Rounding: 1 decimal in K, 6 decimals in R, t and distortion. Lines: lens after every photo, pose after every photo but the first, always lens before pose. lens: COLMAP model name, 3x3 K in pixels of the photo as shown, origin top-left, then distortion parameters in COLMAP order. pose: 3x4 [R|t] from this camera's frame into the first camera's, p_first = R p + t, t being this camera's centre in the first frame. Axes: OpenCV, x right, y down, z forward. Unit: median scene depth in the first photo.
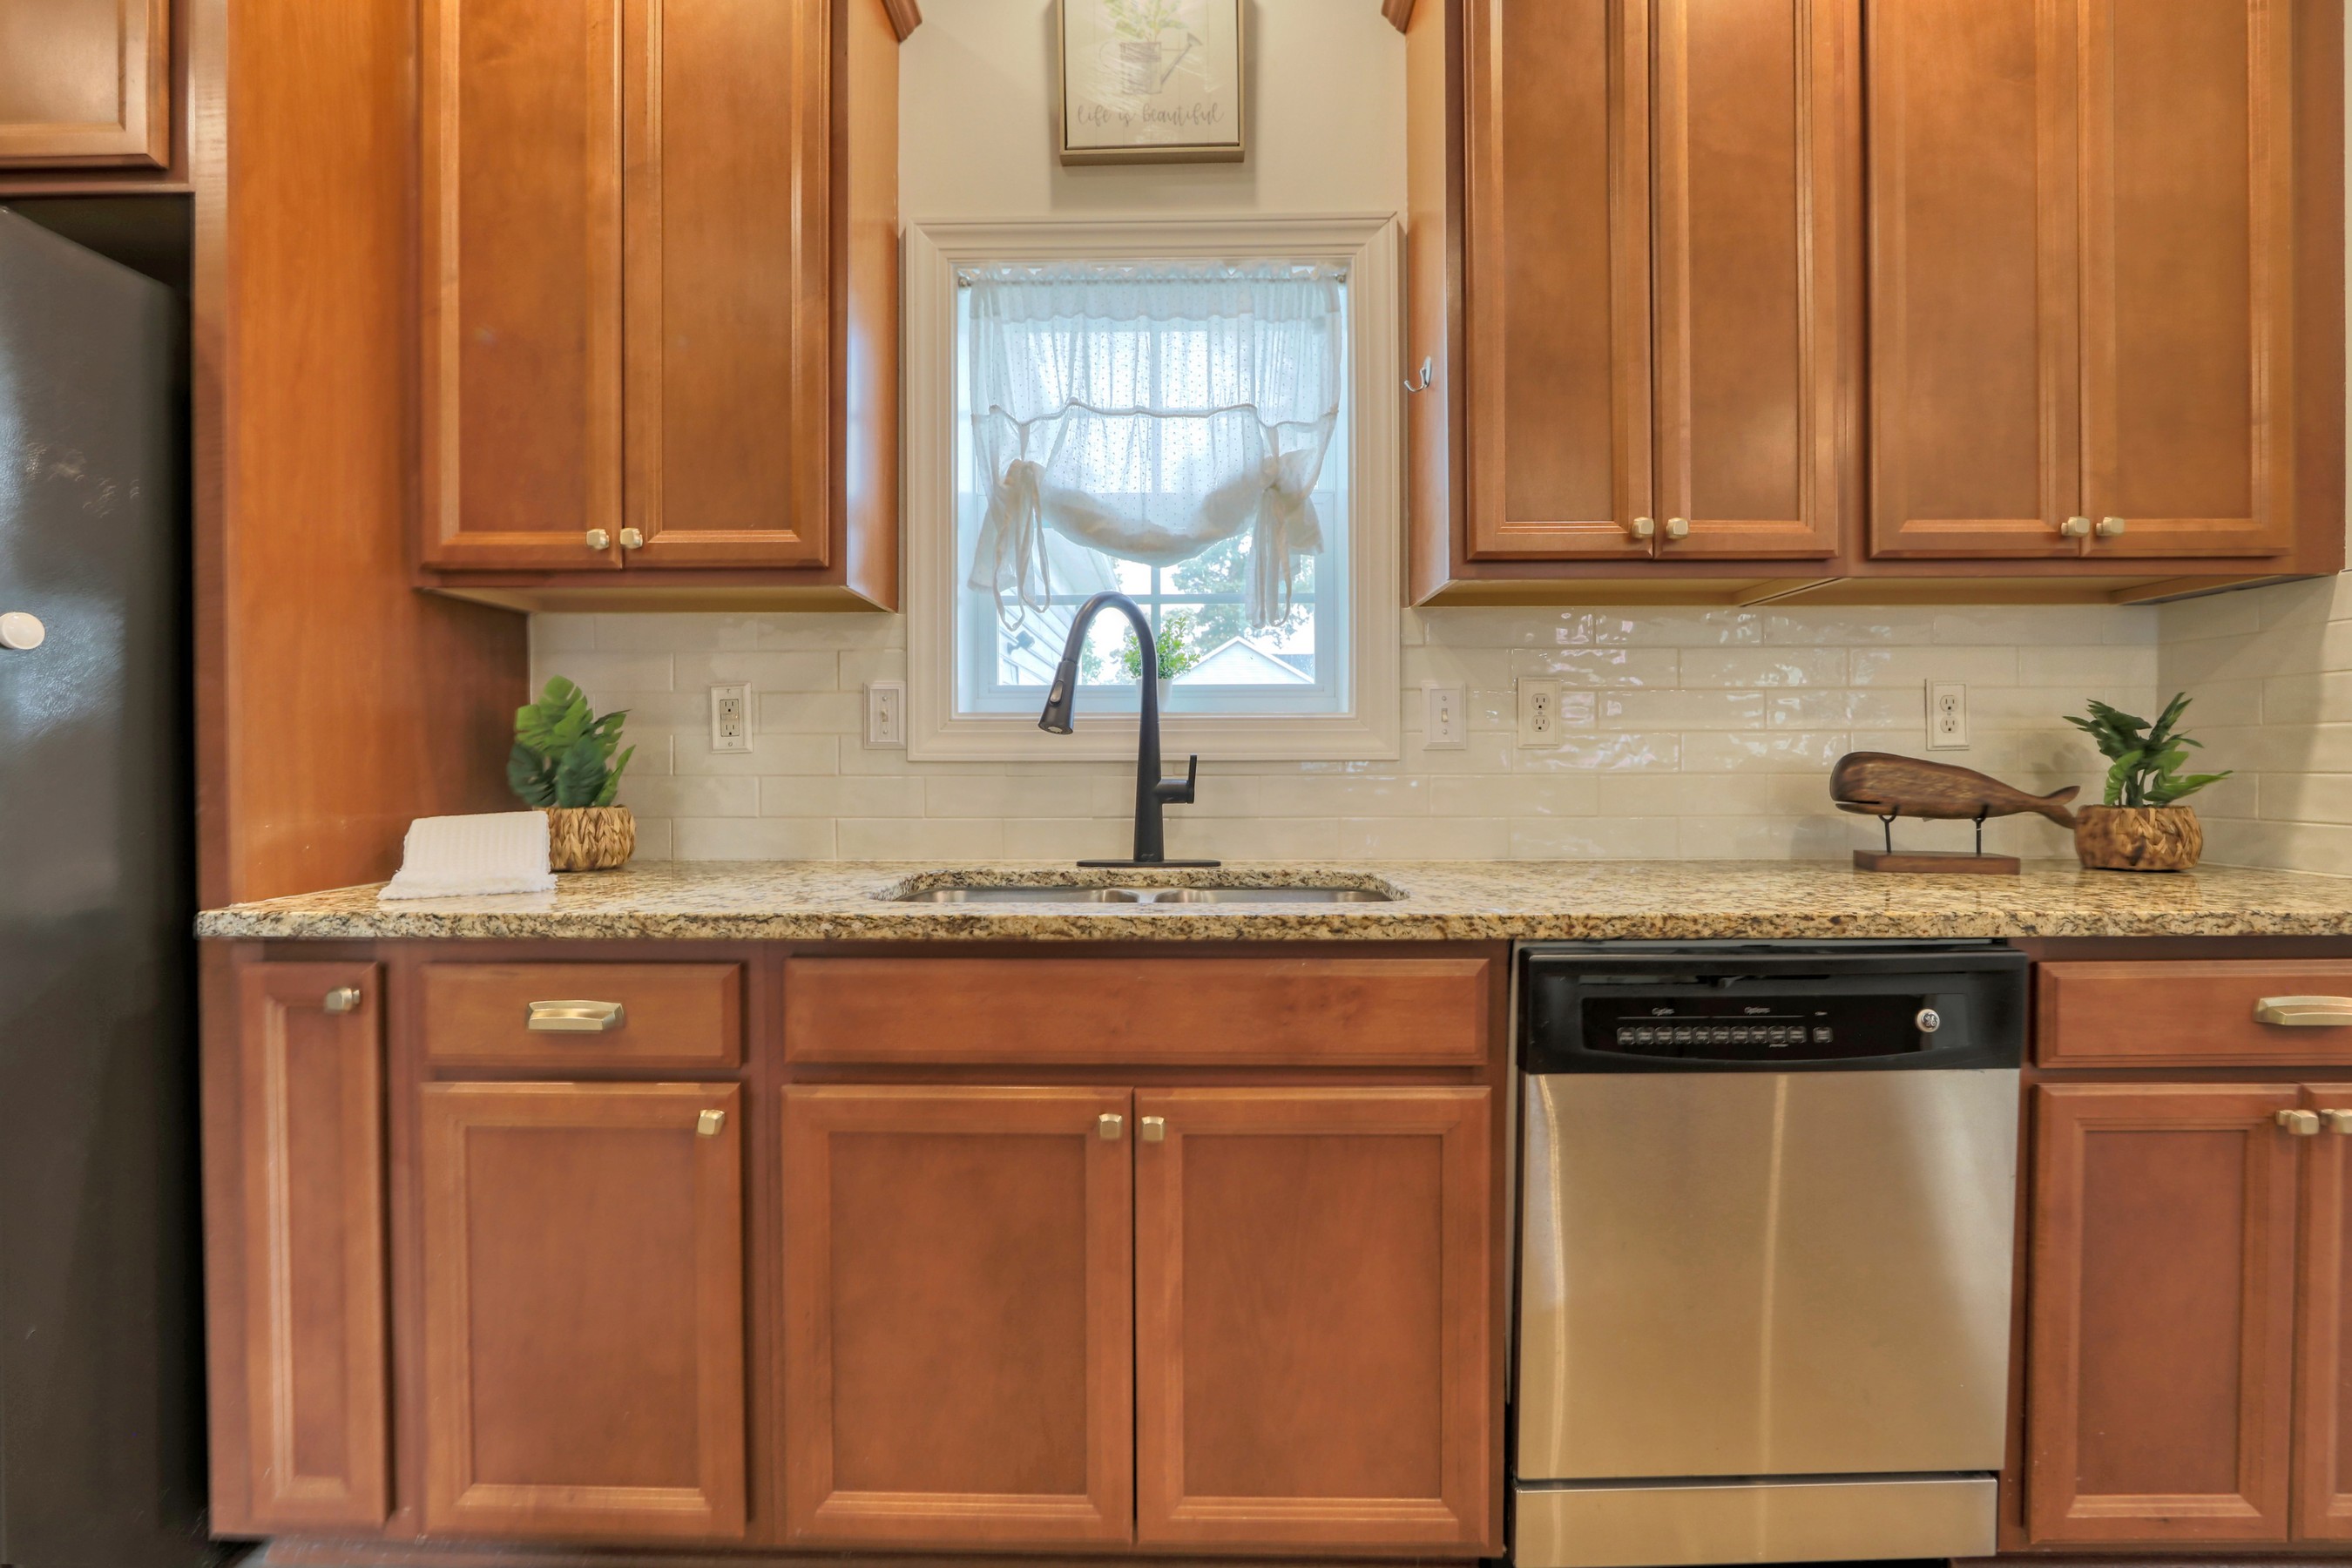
lens RADIAL K [[1021.3, 0, 1035.2], [0, 1021.3, 788.5], [0, 0, 1]] dist [-0.008957, -0.000262]
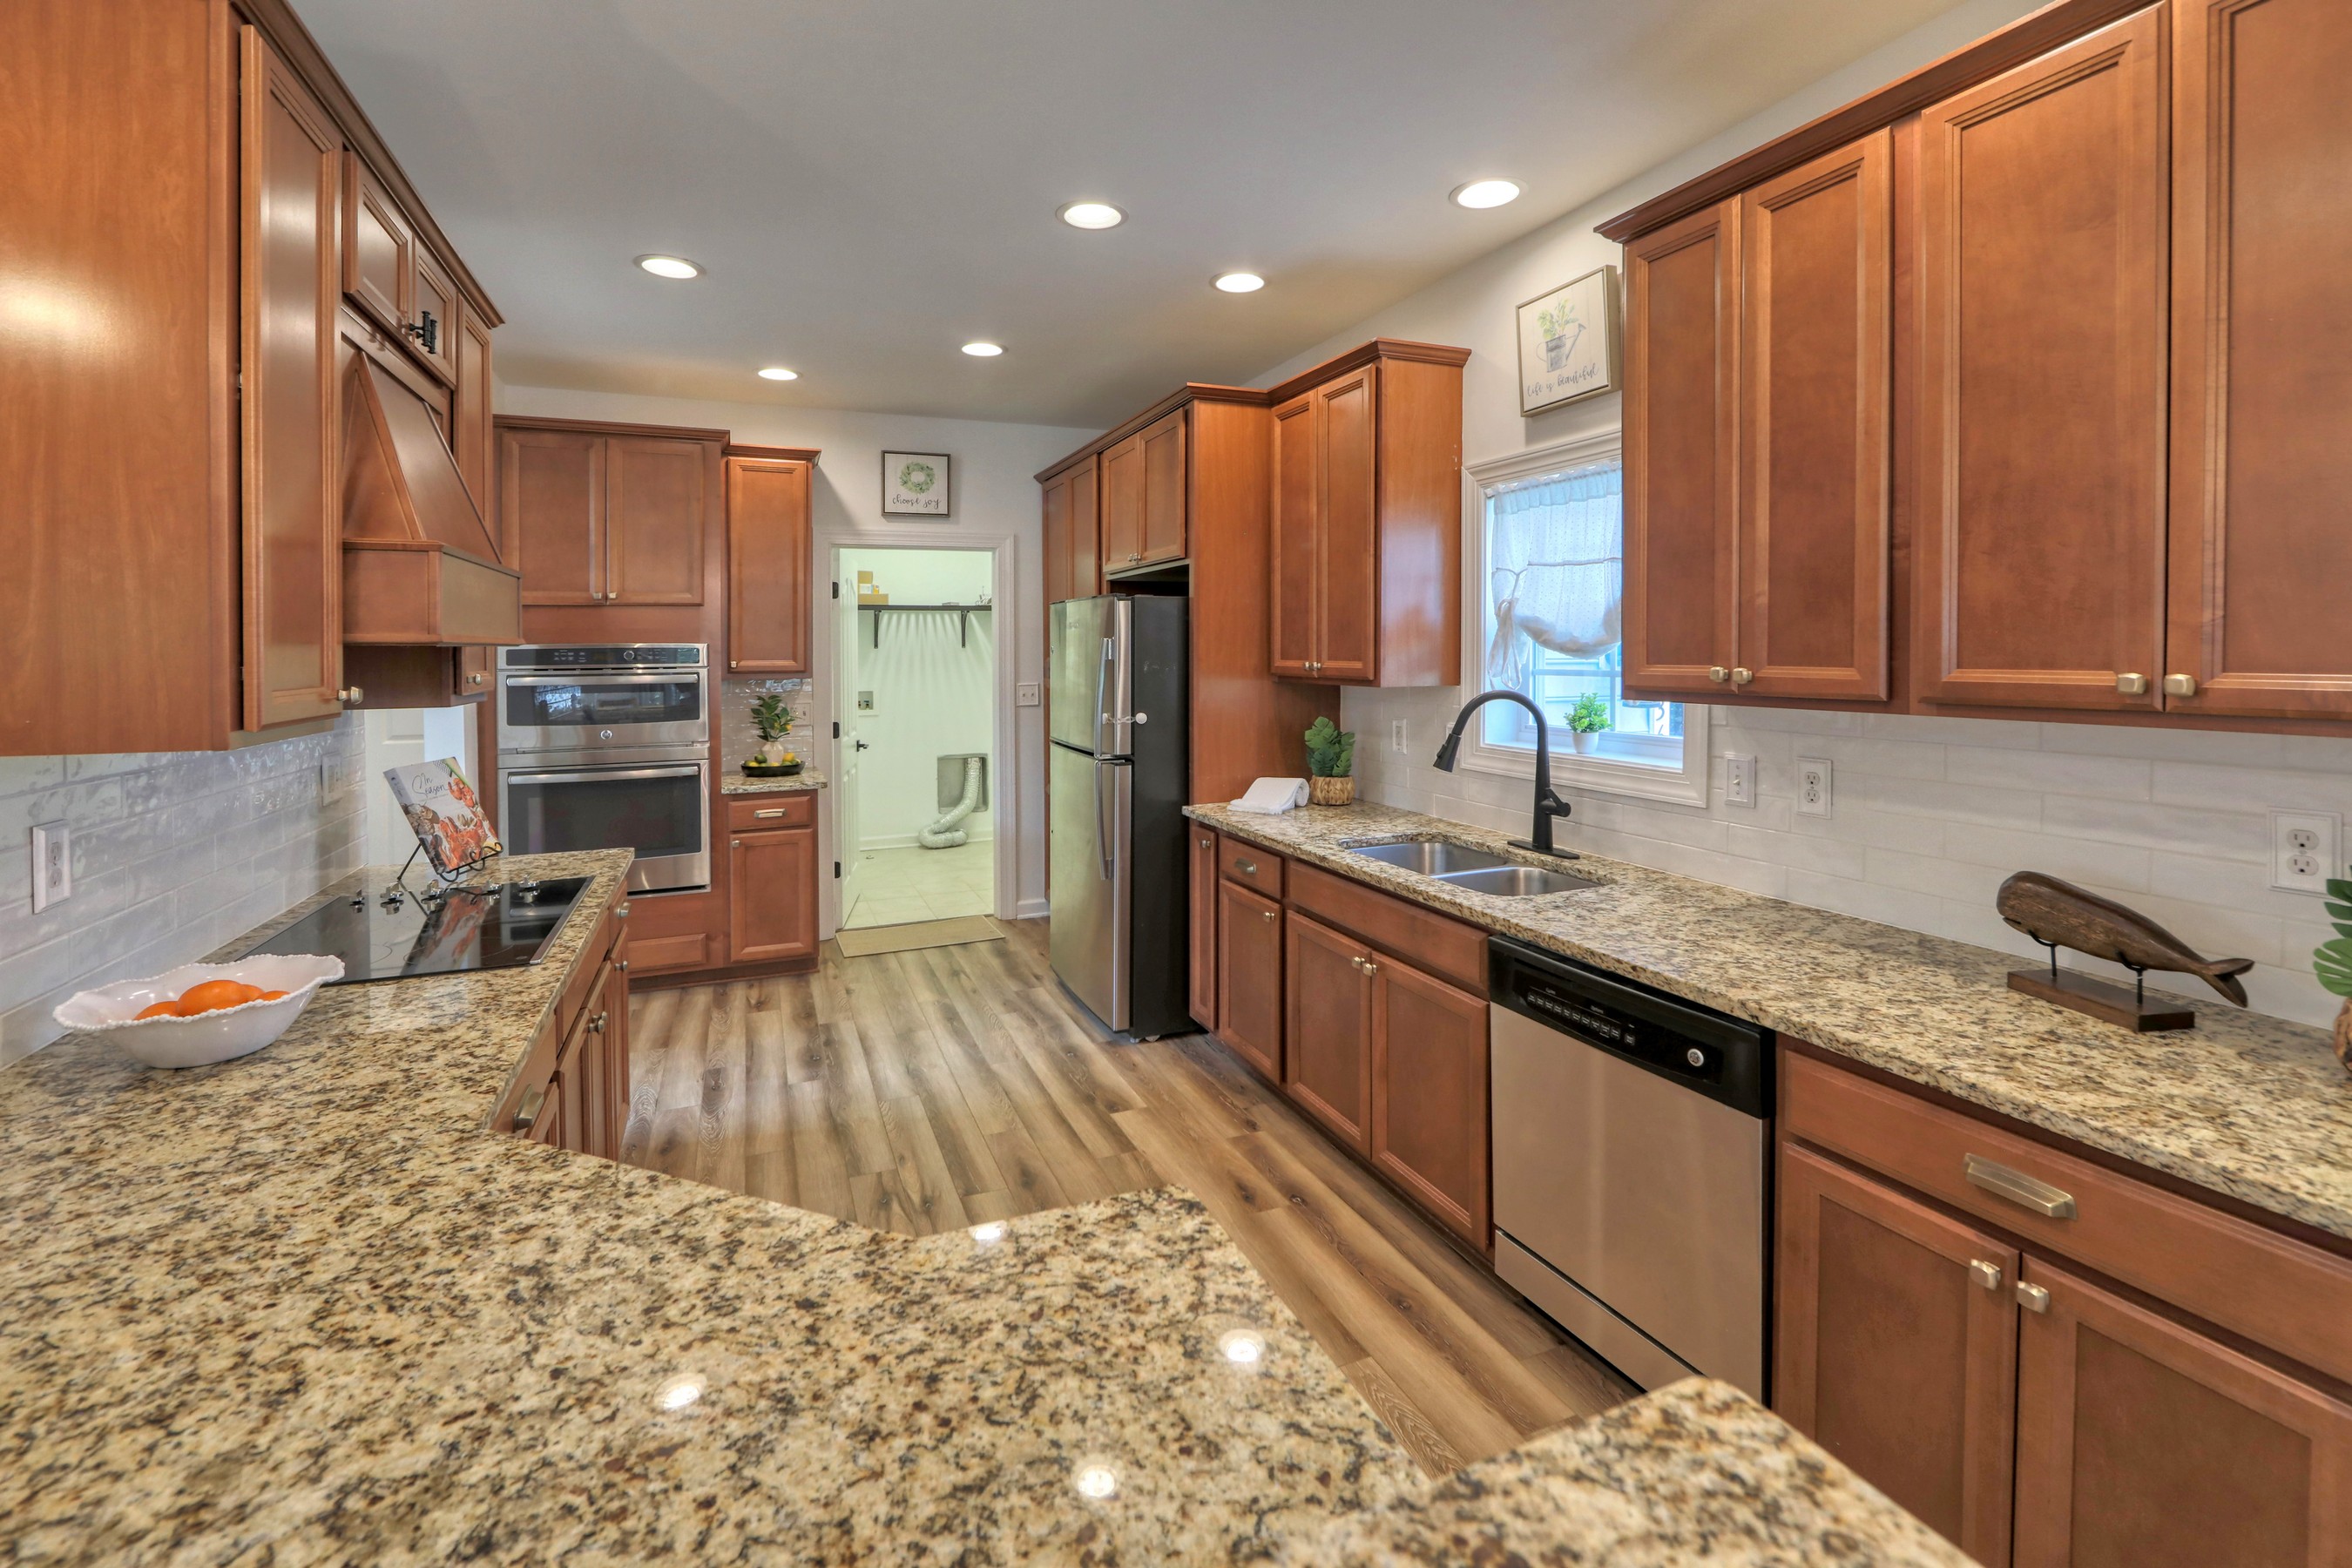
lens RADIAL K [[962.8, 0, 1235.9], [0, 962.8, 661.1], [0, 0, 1]] dist [-0.000755, -0.000080]
pose [[0.475419, 0.016076, -0.879613, 1.413438], [-0.012577, 0.999855, 0.011476, -0.275991], [0.879670, 0.005607, 0.475552, -0.189355]]
